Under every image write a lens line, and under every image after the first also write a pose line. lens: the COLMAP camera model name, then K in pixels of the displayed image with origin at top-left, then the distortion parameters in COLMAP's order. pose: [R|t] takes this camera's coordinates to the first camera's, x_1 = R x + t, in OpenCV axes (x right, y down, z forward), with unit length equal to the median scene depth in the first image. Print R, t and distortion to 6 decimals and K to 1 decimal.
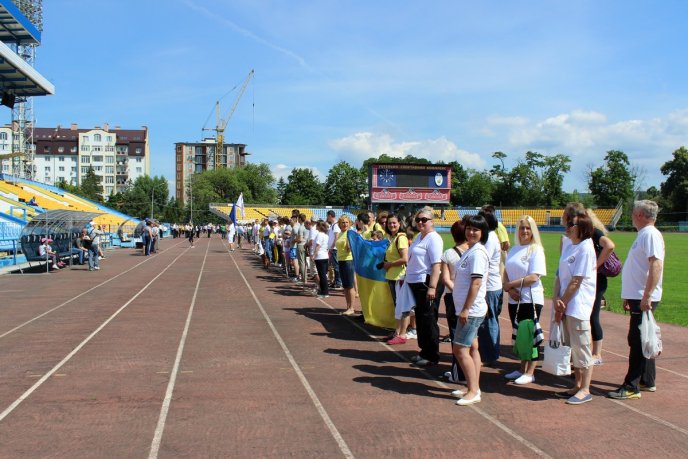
lens RADIAL K [[690.3, 0, 344.0], [0, 690.3, 229.5], [0, 0, 1]] dist [-0.088430, 0.019639]
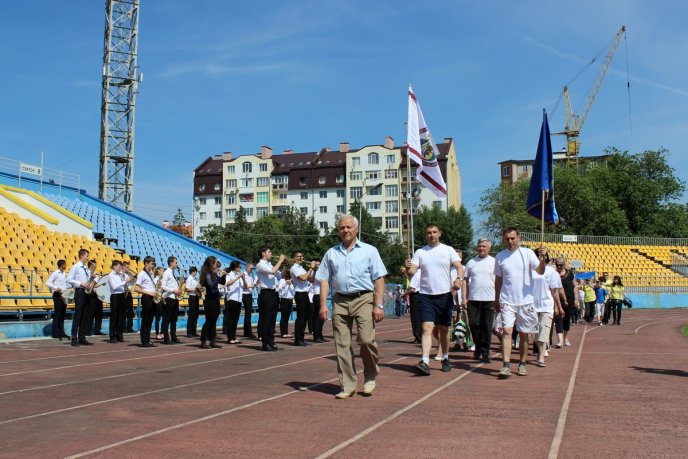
lens RADIAL K [[690.3, 0, 344.0], [0, 690.3, 229.5], [0, 0, 1]] dist [-0.088430, 0.019639]
pose [[0.855158, -0.054571, -0.515486, -0.053551], [0.000609, 0.994548, -0.104275, -0.000036], [0.518366, 0.088857, 0.850530, 0.440652]]
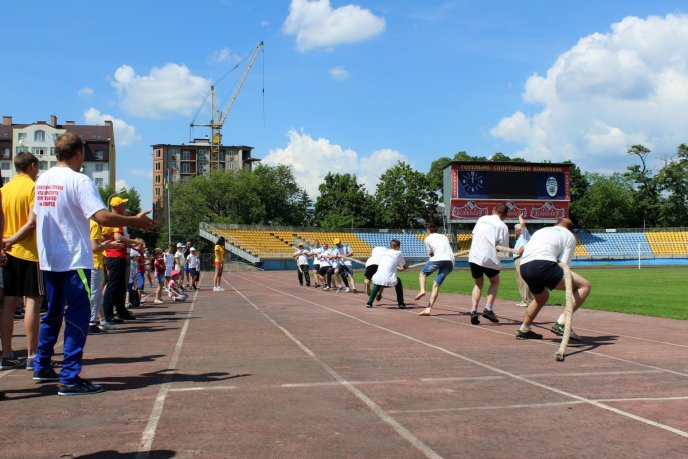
lens RADIAL K [[801.2, 0, 344.0], [0, 801.2, 229.5], [0, 0, 1]] dist [-0.066658, -0.004135]
pose [[0.999801, -0.008925, -0.017847, -0.038703], [0.008063, 0.998824, -0.047816, 0.001748], [0.018253, 0.047663, 0.998697, 0.206597]]
